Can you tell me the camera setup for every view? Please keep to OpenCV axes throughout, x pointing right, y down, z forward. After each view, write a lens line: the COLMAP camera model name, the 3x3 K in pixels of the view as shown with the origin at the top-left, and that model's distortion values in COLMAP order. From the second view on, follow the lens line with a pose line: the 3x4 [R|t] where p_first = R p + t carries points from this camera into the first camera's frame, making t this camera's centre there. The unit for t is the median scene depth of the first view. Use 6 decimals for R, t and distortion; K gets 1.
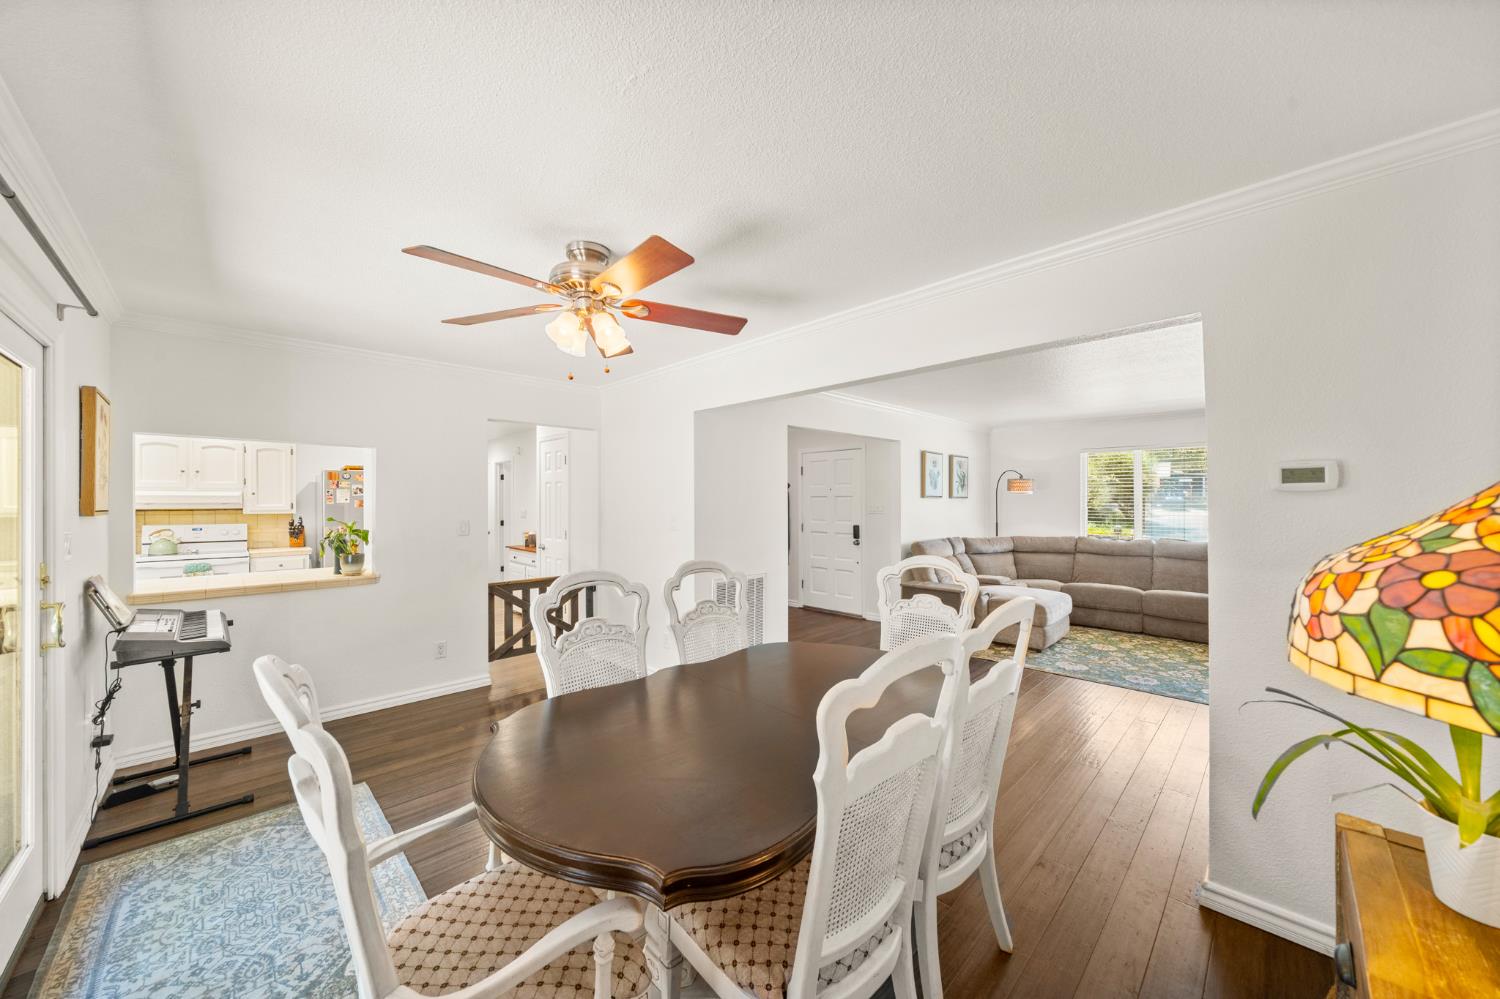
lens RADIAL K [[529.5, 0, 750.4], [0, 529.5, 503.4], [0, 0, 1]] dist [-0.001035, -0.000017]
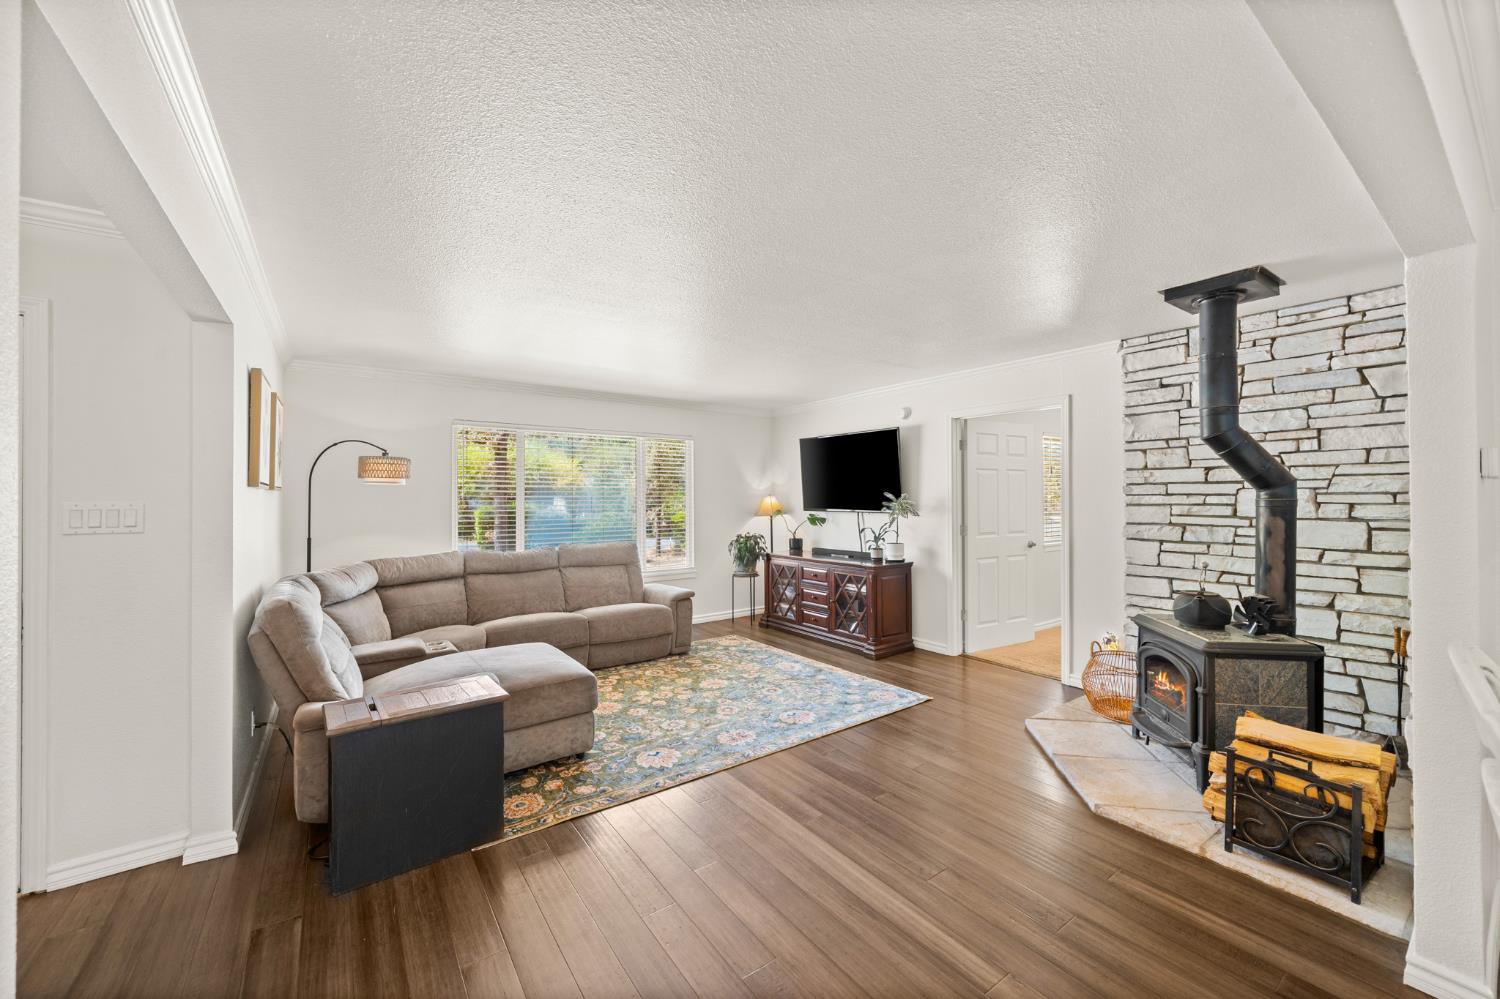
lens RADIAL K [[582.7, 0, 751.2], [0, 582.7, 490.8], [0, 0, 1]] dist [-0.008920, -0.000005]
pose [[0.155770, 0.012434, 0.987715, -0.041904], [0.008876, 0.999863, -0.013987, 0.001816], [-0.987753, 0.010946, 0.155638, 0.562668]]
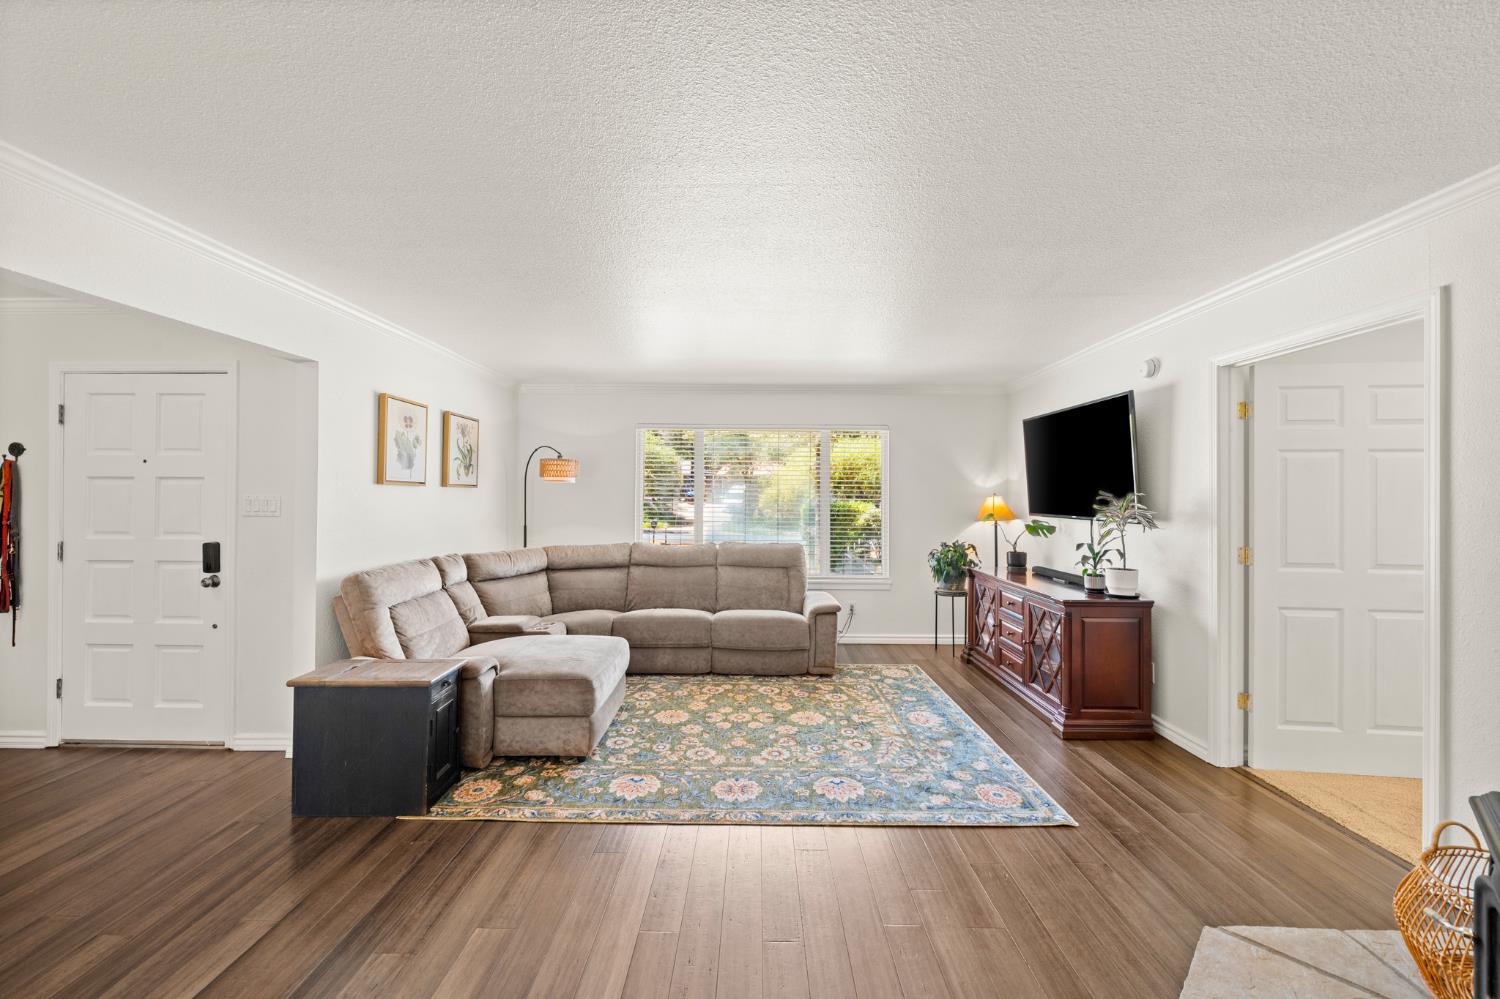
lens RADIAL K [[582.7, 0, 747.2], [0, 582.7, 491.4], [0, 0, 1]] dist [-0.008920, -0.000005]
pose [[0.715659, 0.011651, 0.698352, 0.186724], [-0.003538, 0.999909, -0.013056, 0.002895], [-0.698441, 0.006873, 0.715635, 0.342192]]
